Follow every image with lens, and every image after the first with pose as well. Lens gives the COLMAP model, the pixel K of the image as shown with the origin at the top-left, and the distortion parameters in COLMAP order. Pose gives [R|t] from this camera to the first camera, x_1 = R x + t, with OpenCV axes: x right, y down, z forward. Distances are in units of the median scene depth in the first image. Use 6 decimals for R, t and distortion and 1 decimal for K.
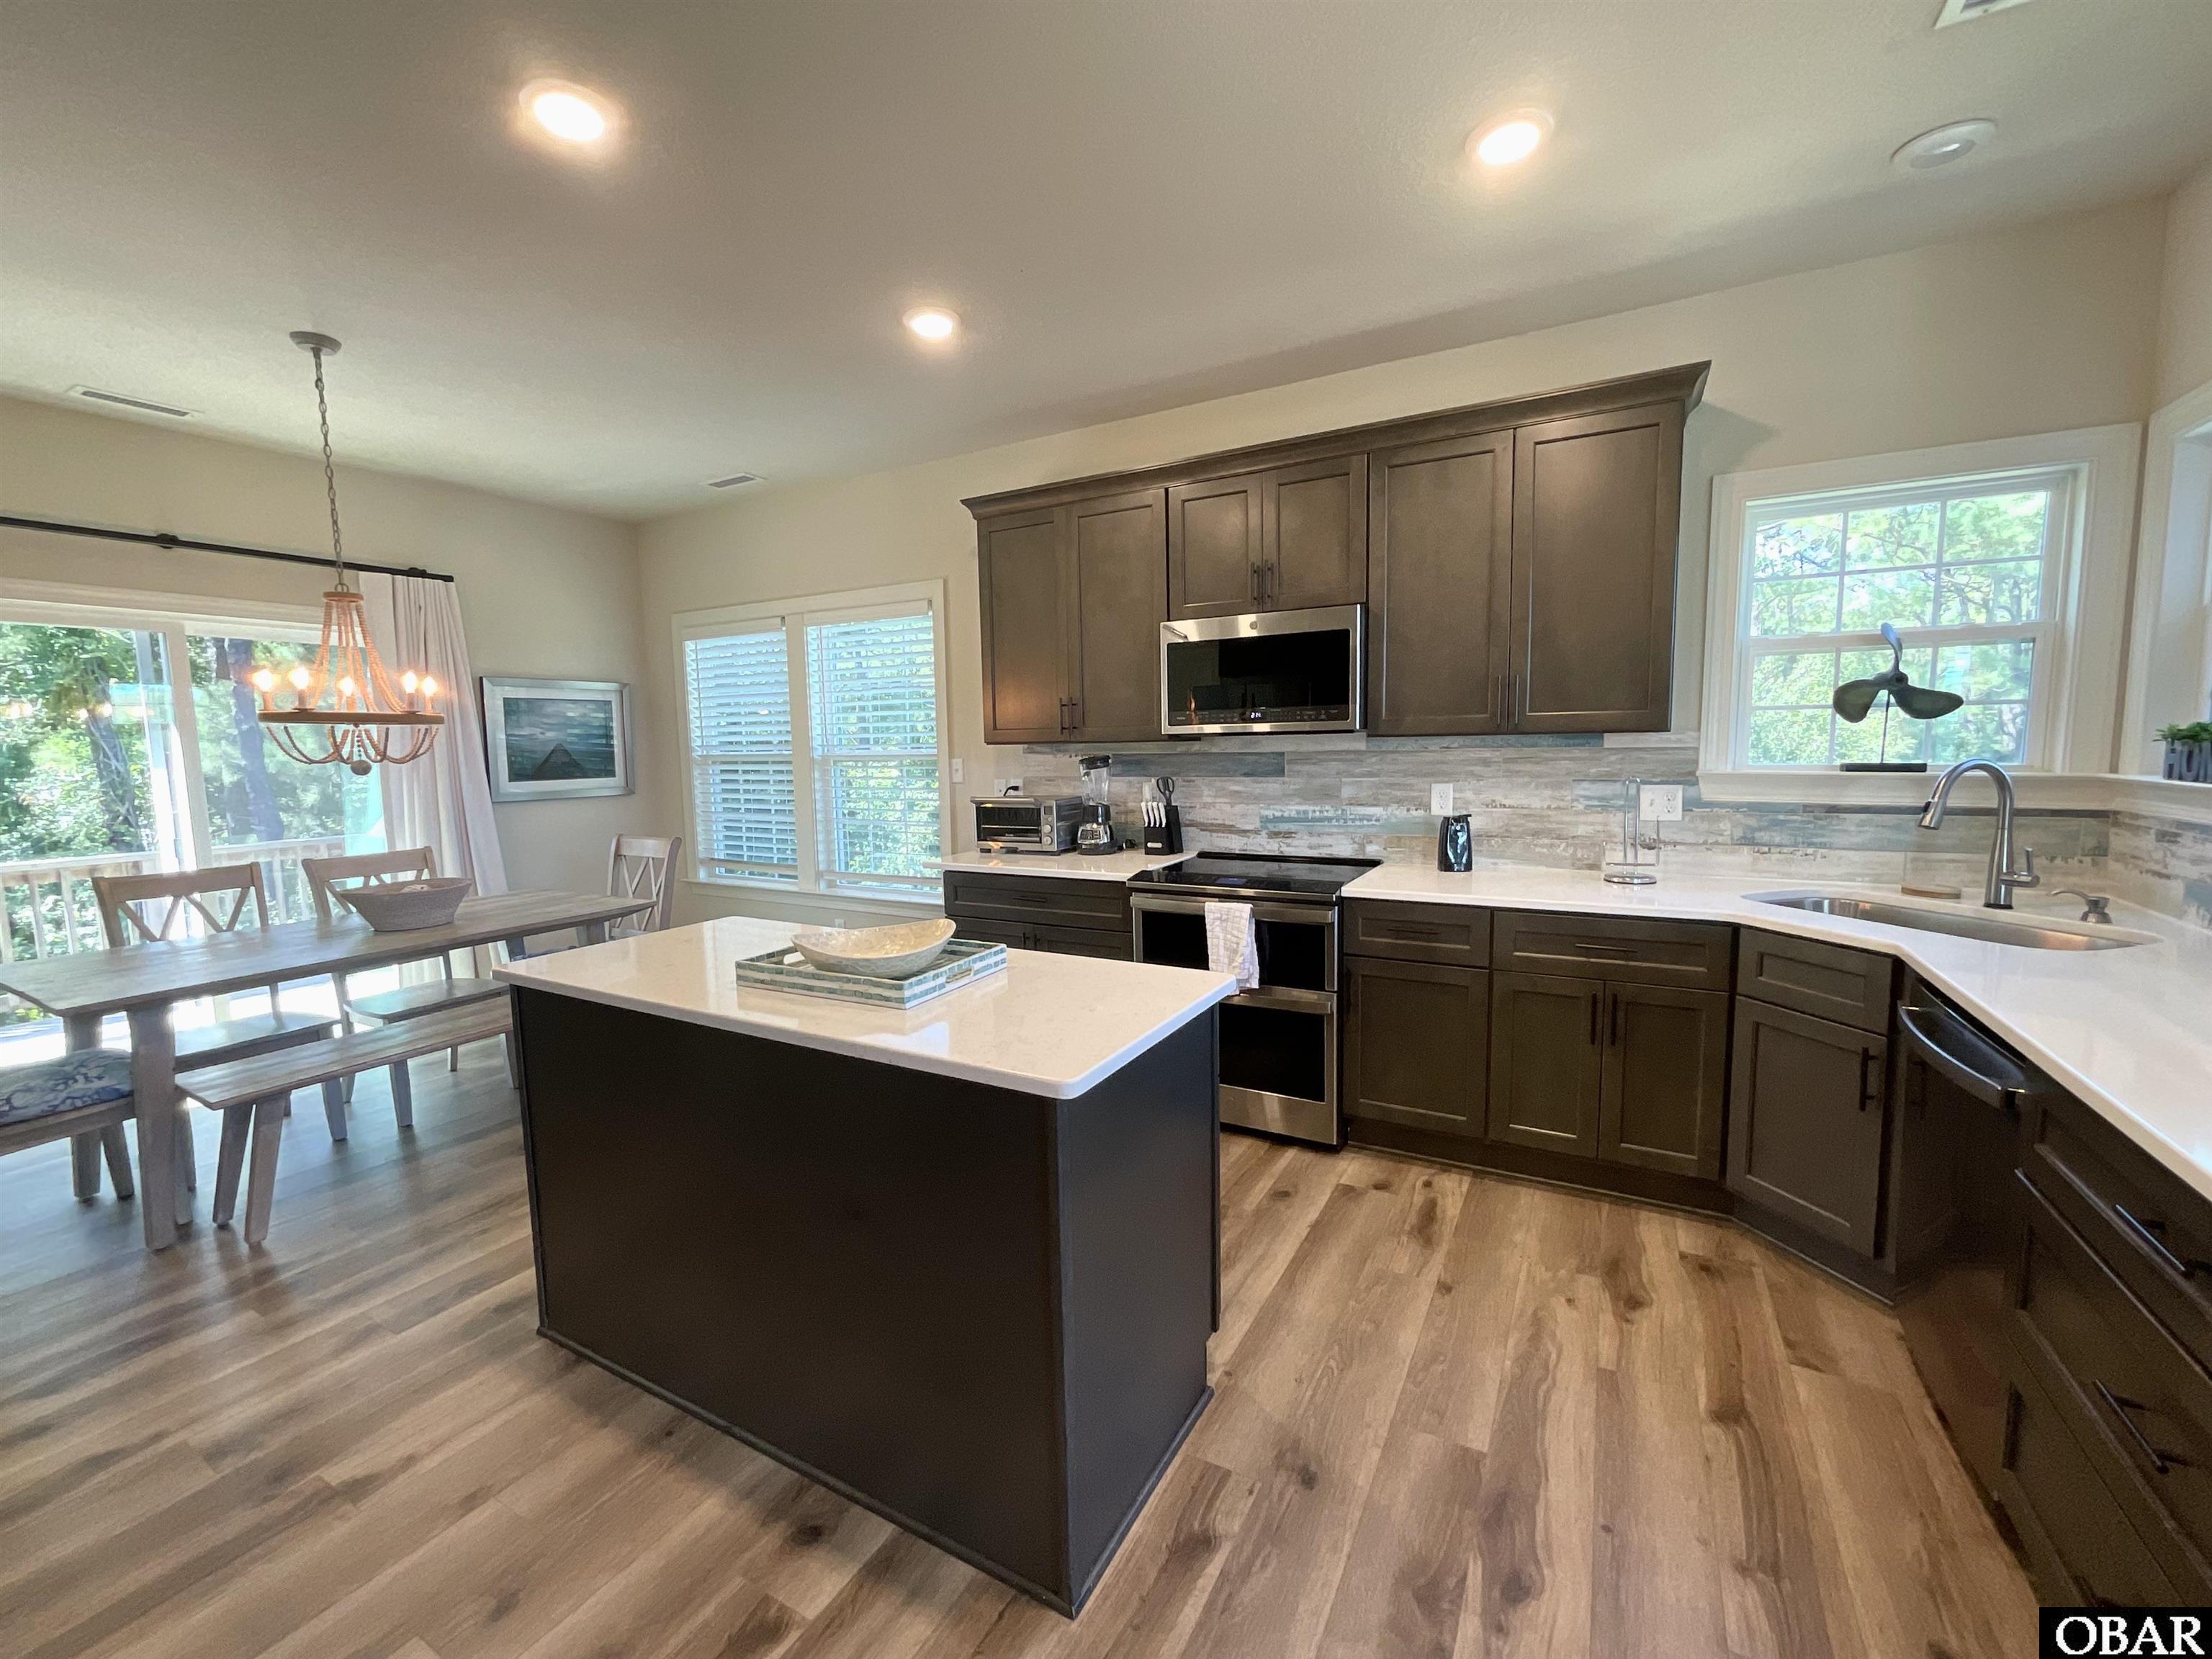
lens RADIAL K [[896.5, 0, 1123.8], [0, 896.5, 830.9], [0, 0, 1]] dist [0.005506, -0.002472]
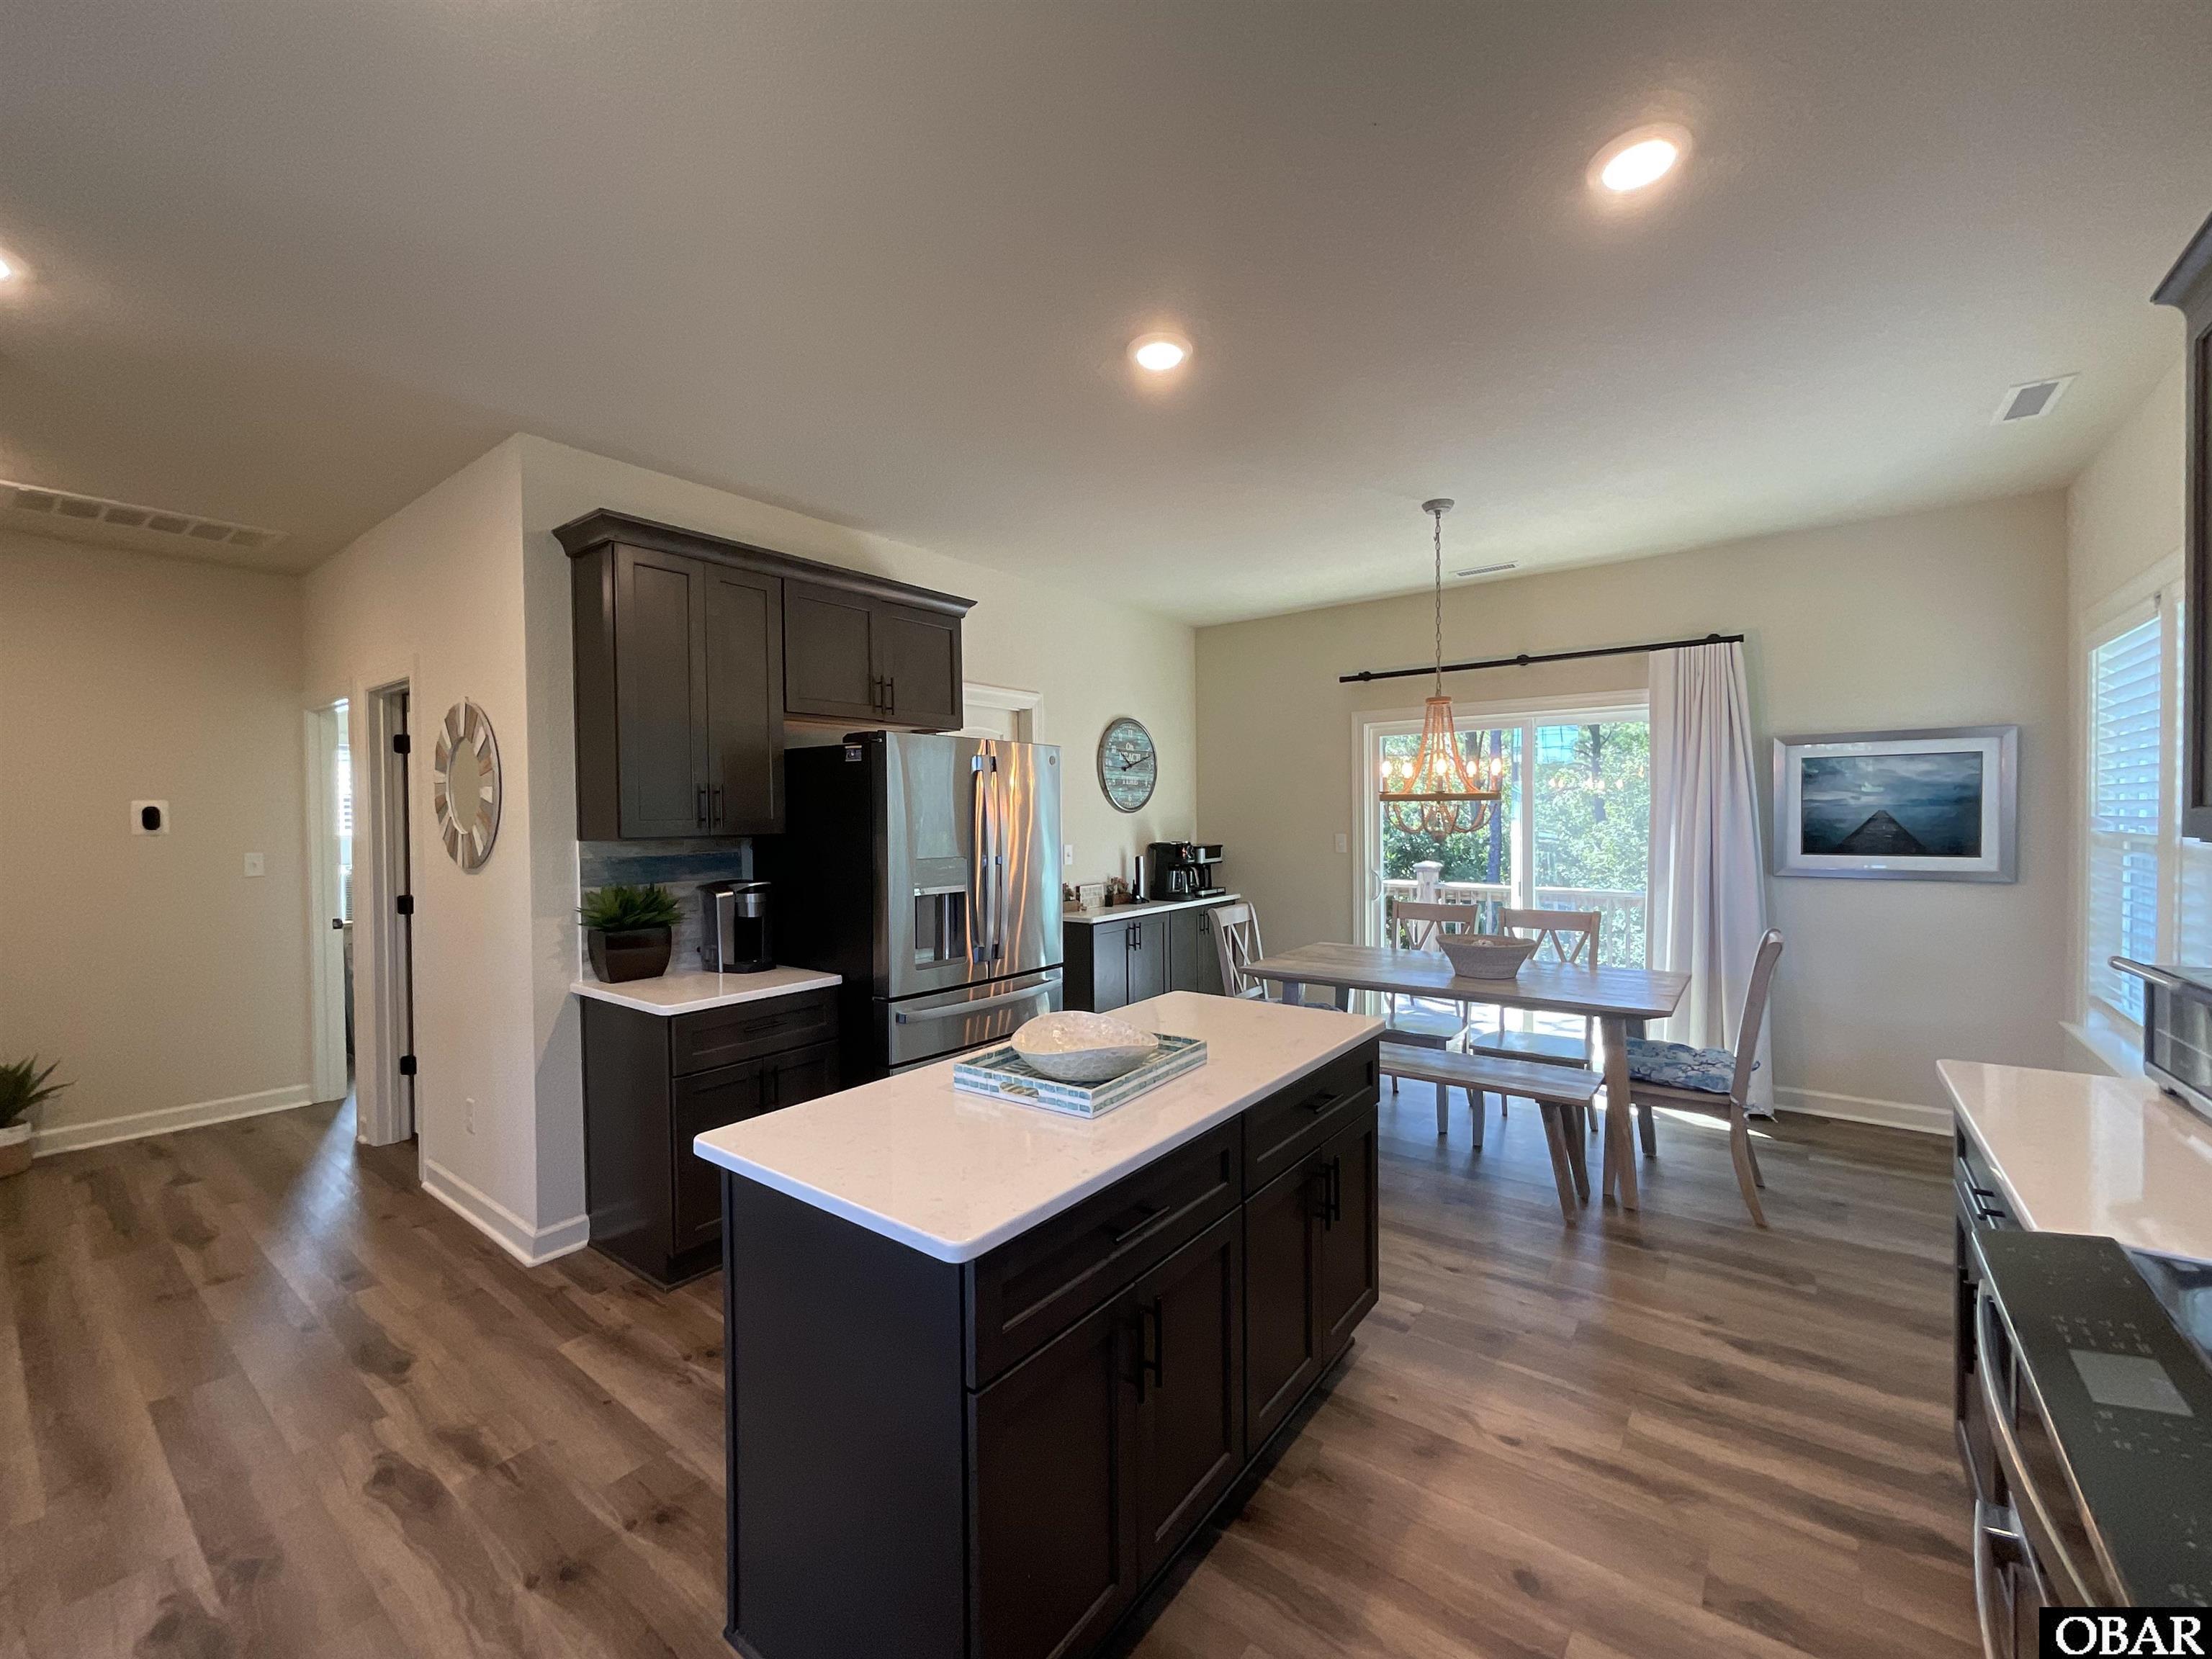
lens RADIAL K [[896.5, 0, 1102.4], [0, 896.5, 829.5], [0, 0, 1]] dist [0.005506, -0.002472]
pose [[-0.147983, 0.033150, -0.988434, 0.391879], [-0.085090, 0.995305, 0.046120, -0.087333], [0.985323, 0.090931, -0.144468, 0.651557]]
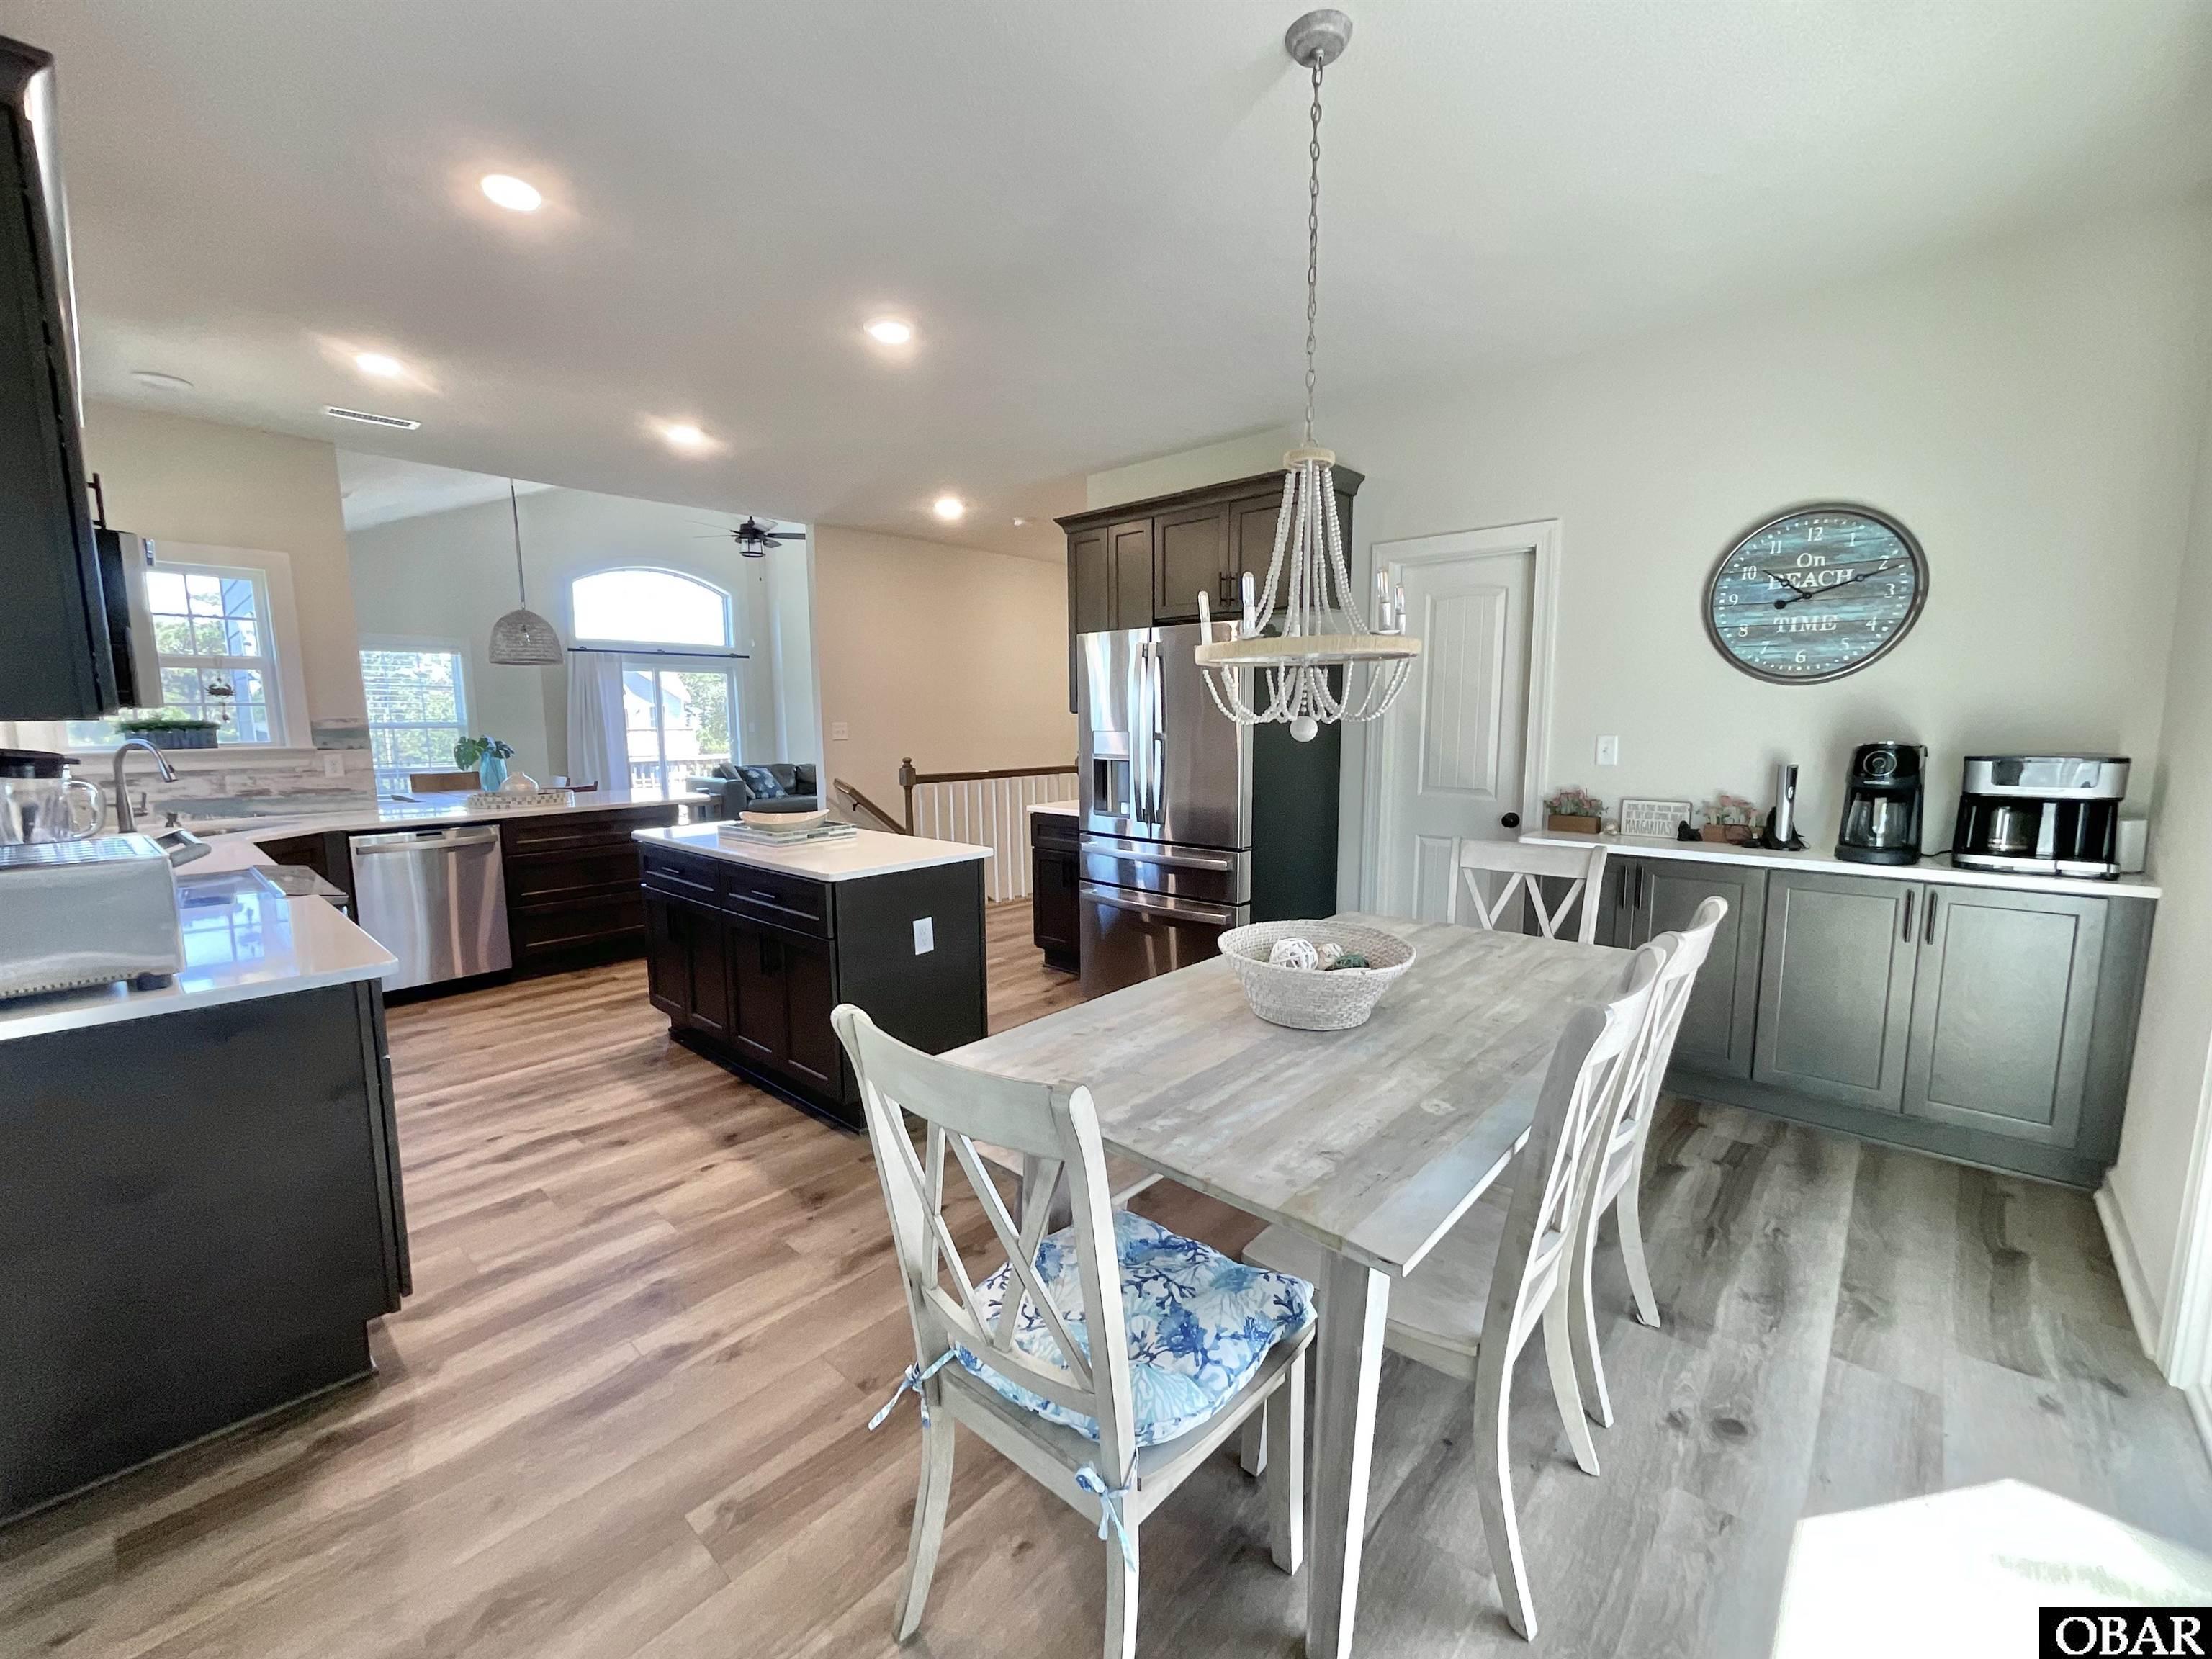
lens RADIAL K [[896.5, 0, 1112.4], [0, 896.5, 837.1], [0, 0, 1]] dist [0.005506, -0.002472]
pose [[-0.974215, -0.005781, 0.225546, -0.779285], [0.046501, 0.973065, 0.225793, -0.132678], [-0.220776, 0.230459, -0.947706, 1.498963]]
